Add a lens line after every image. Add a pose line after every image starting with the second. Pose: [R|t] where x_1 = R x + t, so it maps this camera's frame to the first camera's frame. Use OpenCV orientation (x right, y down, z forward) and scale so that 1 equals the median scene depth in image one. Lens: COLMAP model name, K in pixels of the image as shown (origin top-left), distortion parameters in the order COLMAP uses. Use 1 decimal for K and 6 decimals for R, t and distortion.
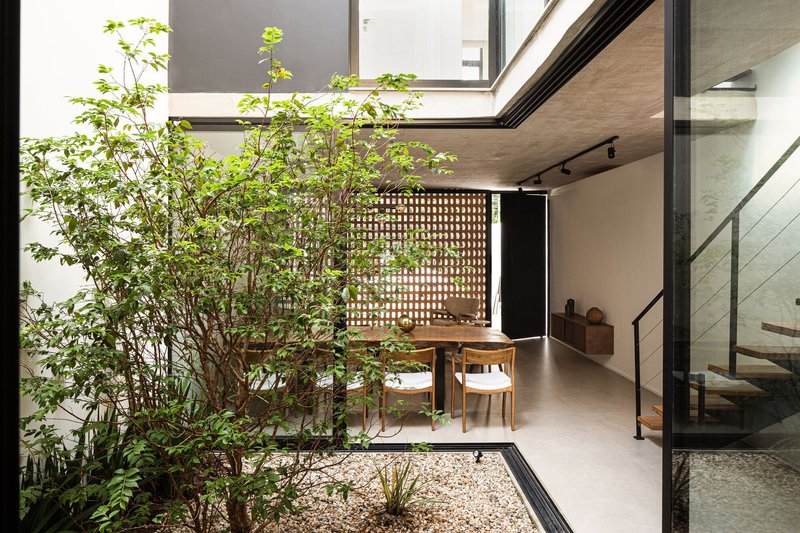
lens RADIAL K [[538.0, 0, 400.0], [0, 538.0, 266.5], [0, 0, 1]] dist [-0.007157, 0.001225]
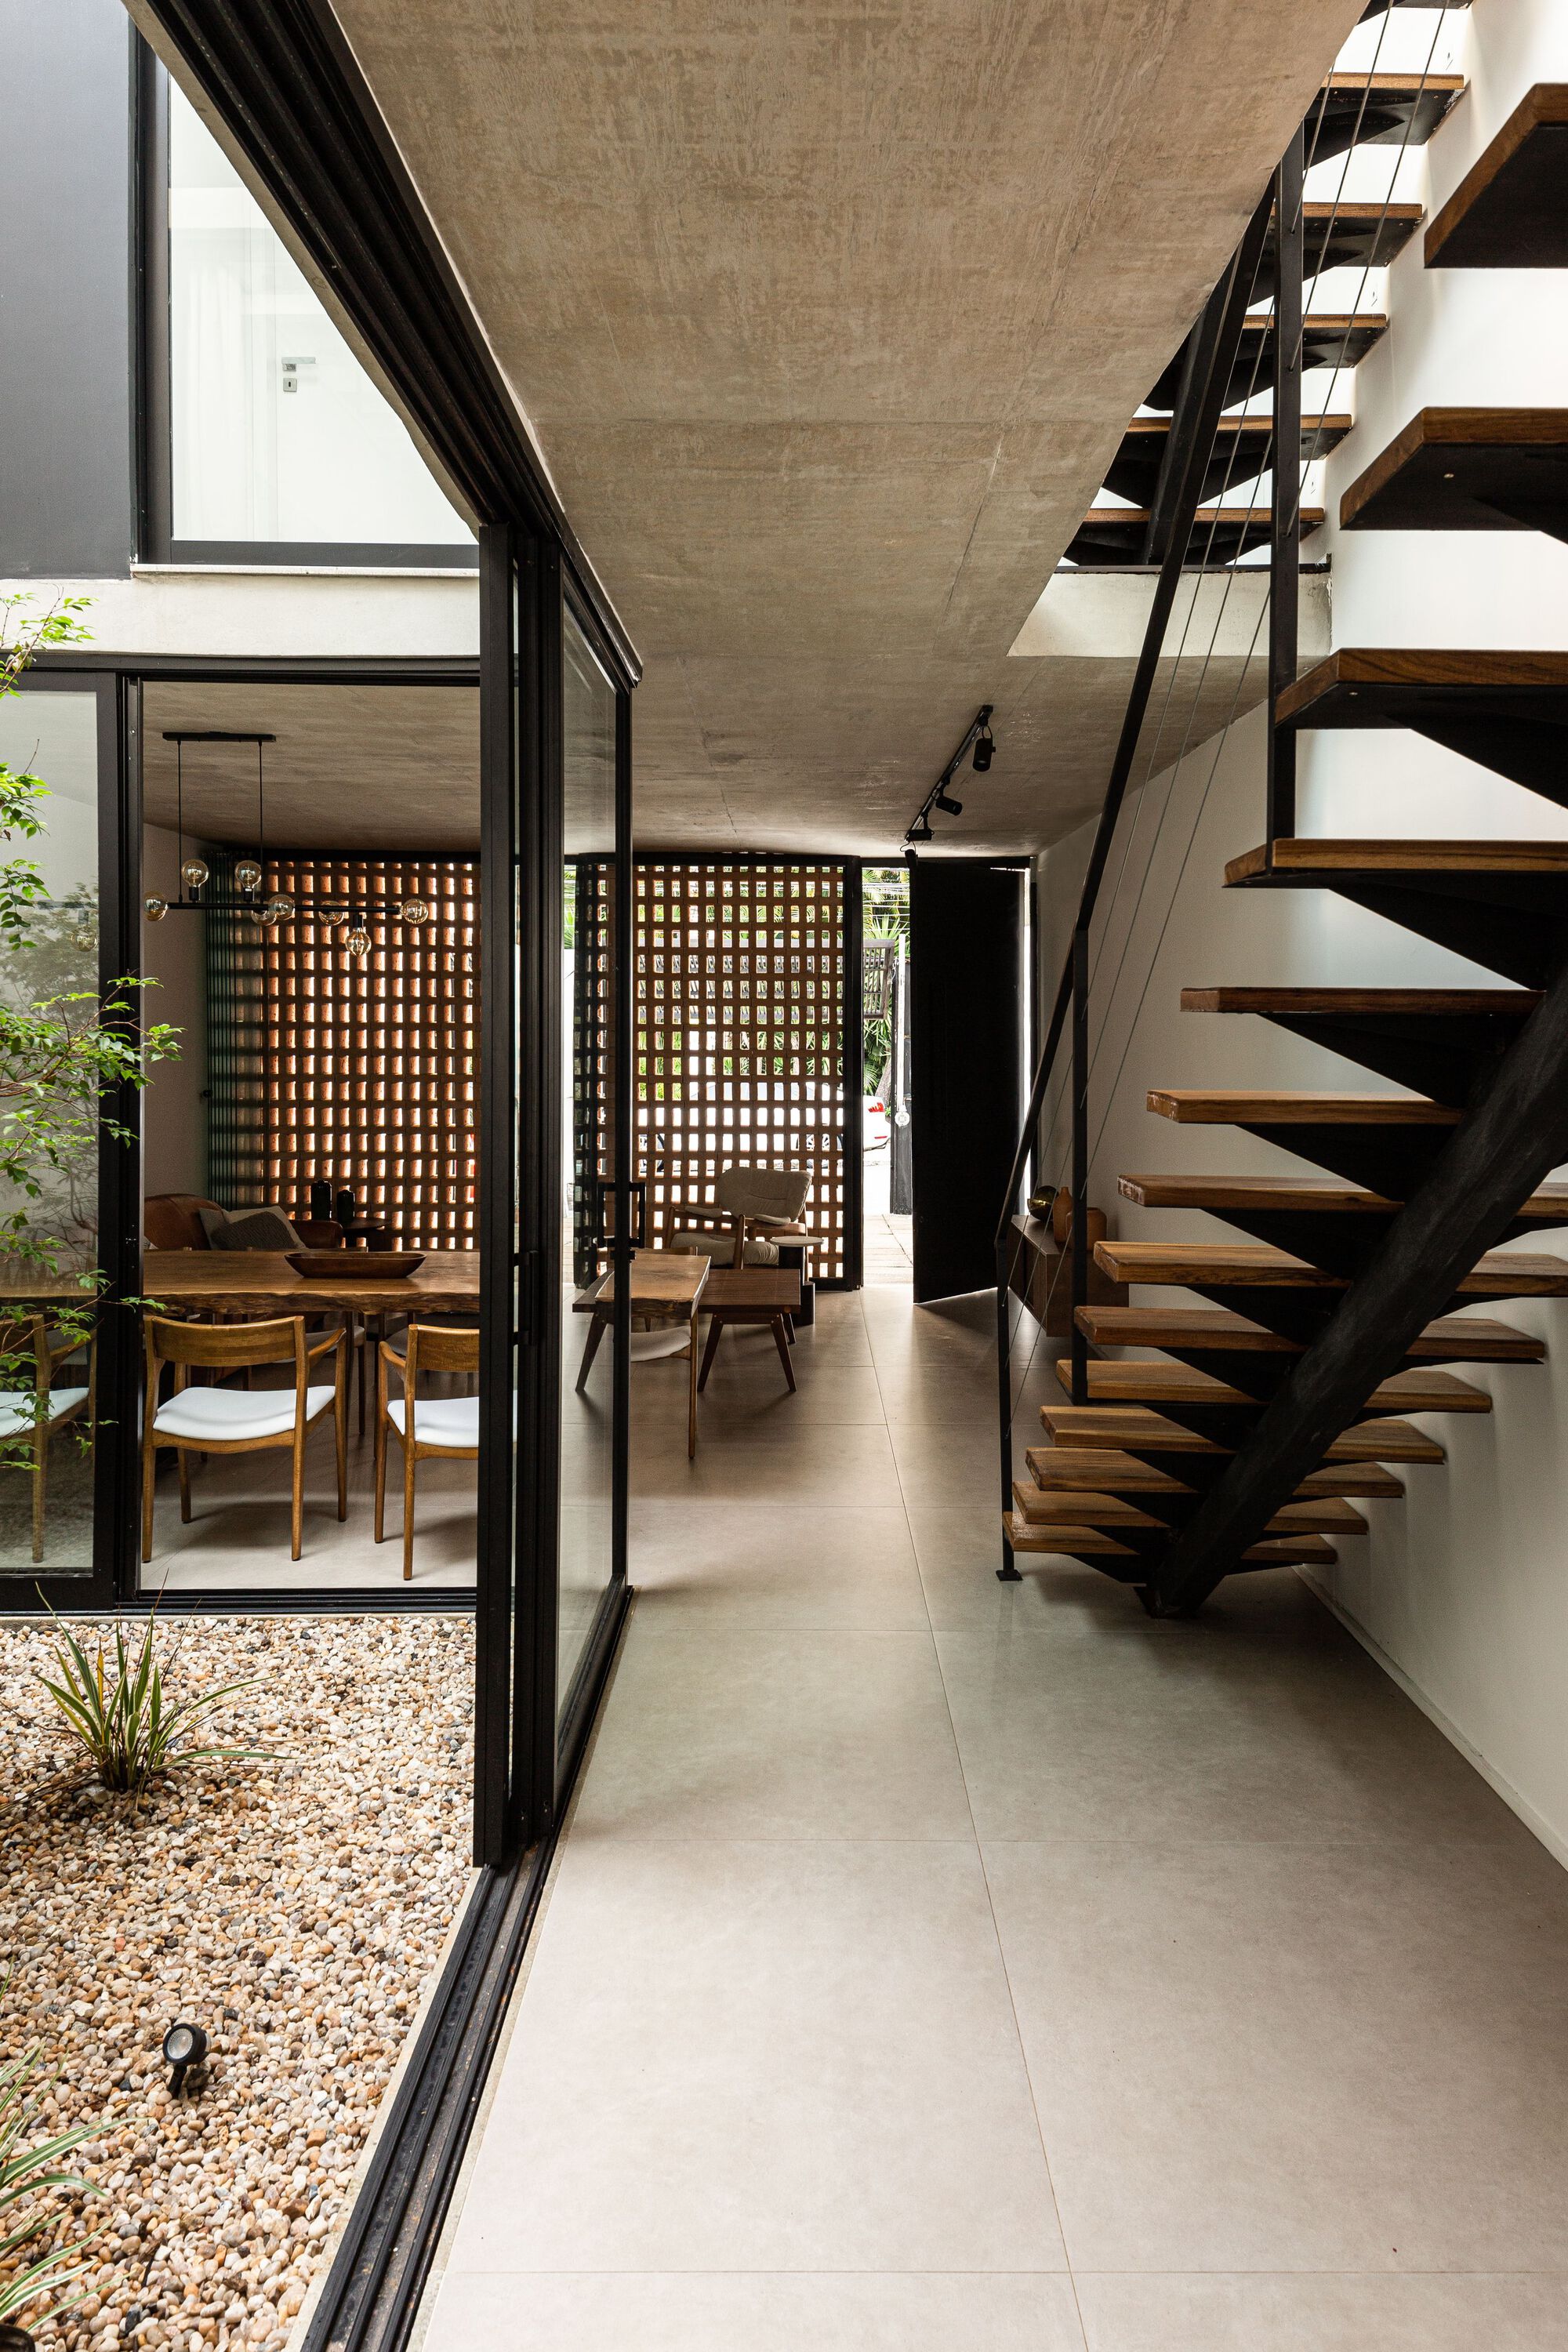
lens RADIAL K [[1572.0, 0, 783.4], [0, 1572.0, 1155.7], [0, 0, 1]] dist [-0.002804, 0.000706]
pose [[0.999999, 0.001295, -0.000497, 0.131679], [-0.001267, 0.998637, 0.052168, -0.004082], [0.000564, -0.052168, 0.998638, -0.006227]]
